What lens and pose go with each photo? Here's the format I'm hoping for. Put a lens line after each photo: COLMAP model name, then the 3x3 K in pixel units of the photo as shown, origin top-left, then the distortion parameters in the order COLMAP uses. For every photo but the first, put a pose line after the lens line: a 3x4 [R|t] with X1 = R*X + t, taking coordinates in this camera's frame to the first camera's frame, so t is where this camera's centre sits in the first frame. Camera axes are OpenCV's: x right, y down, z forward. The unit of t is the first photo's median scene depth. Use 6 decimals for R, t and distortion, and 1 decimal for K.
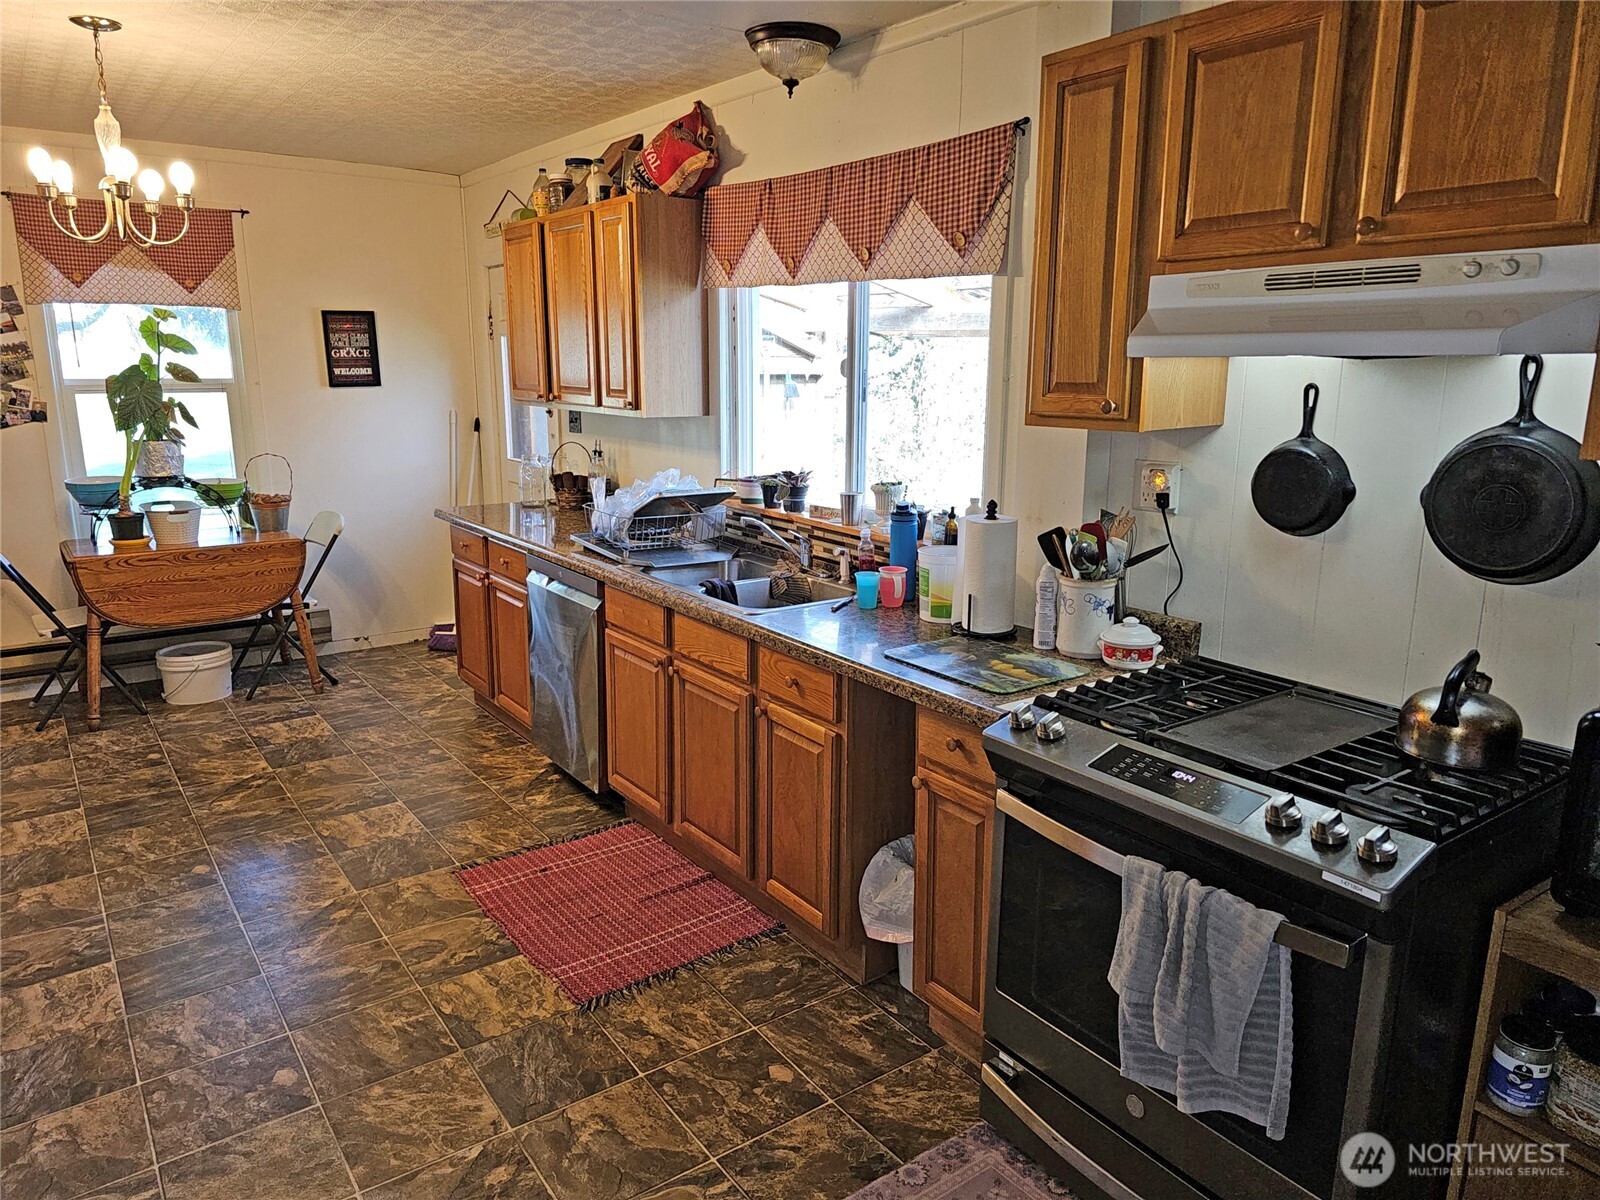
lens RADIAL K [[1089.9, 0, 790.7], [0, 1089.9, 593.2], [0, 0, 1]] dist [0.053238, -0.028004]
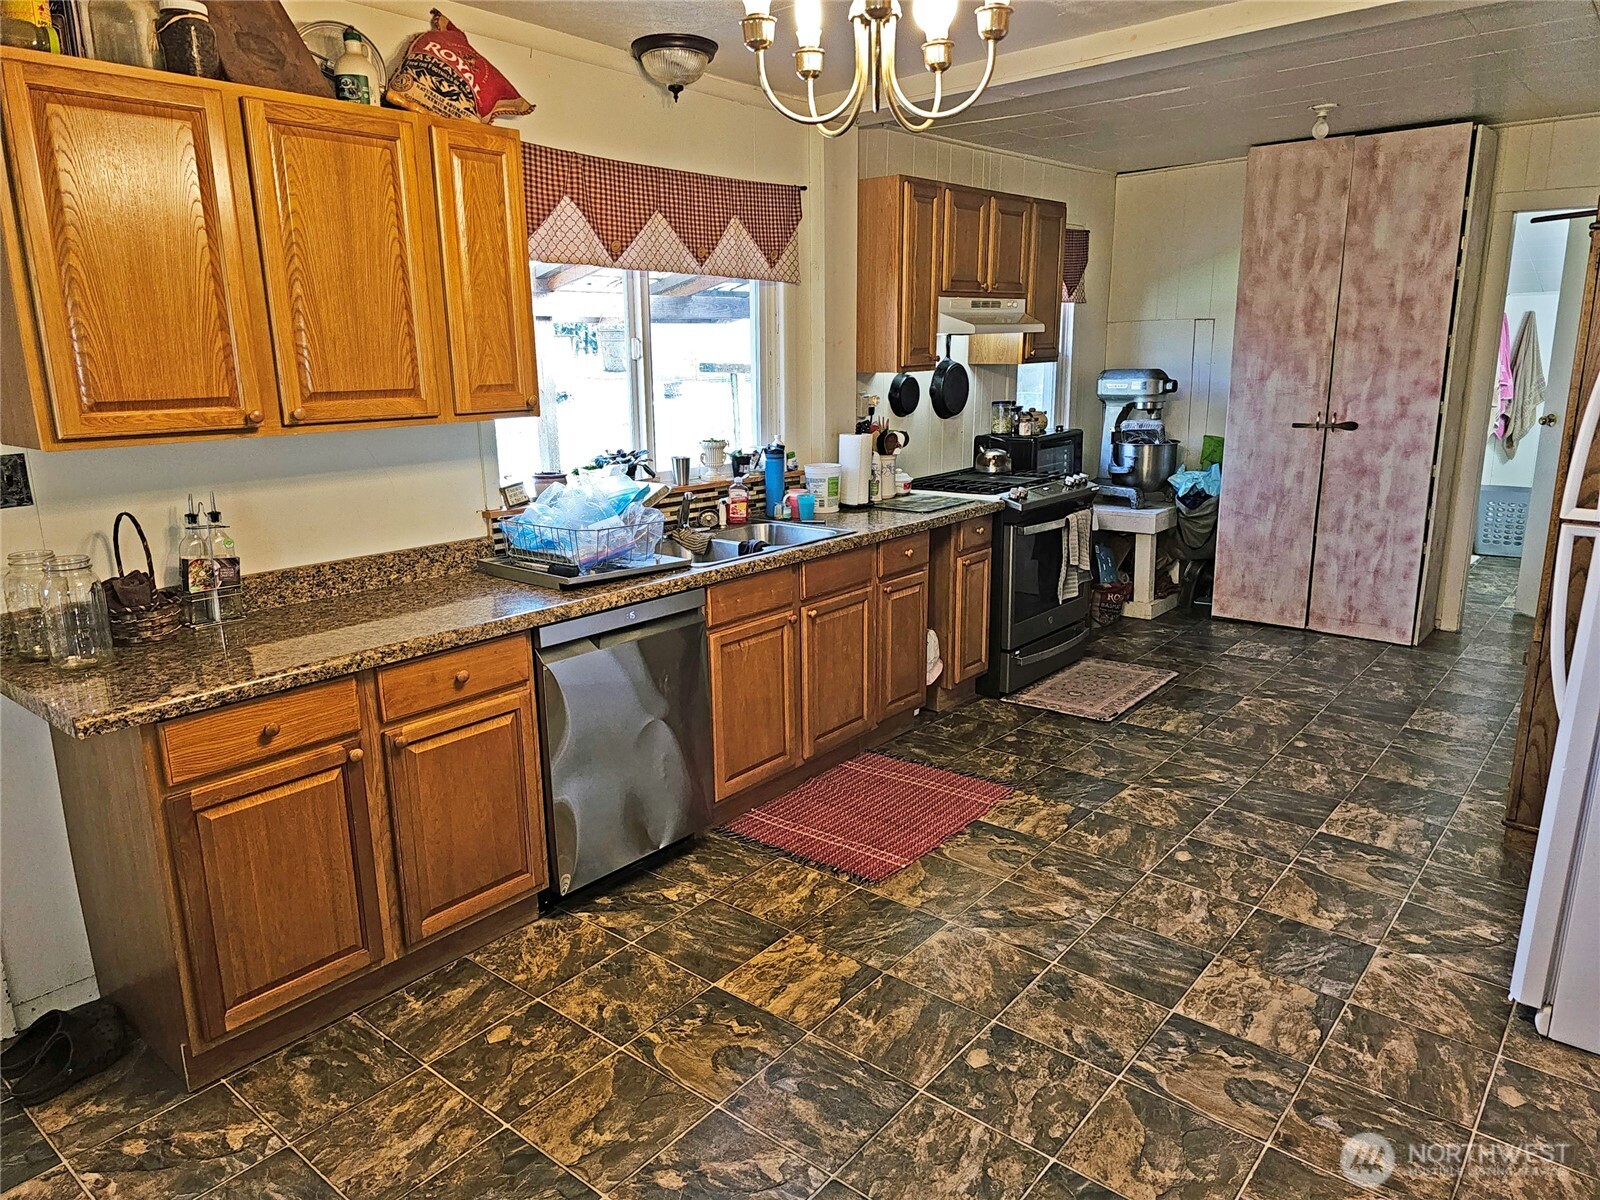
lens RADIAL K [[1089.9, 0, 788.0], [0, 1089.9, 596.8], [0, 0, 1]] dist [0.053238, -0.028004]
pose [[-0.260837, -0.212516, 0.941701, -1.305041], [0.226031, 0.934911, 0.273591, -0.291148], [-0.938549, 0.284217, -0.195824, 1.385281]]
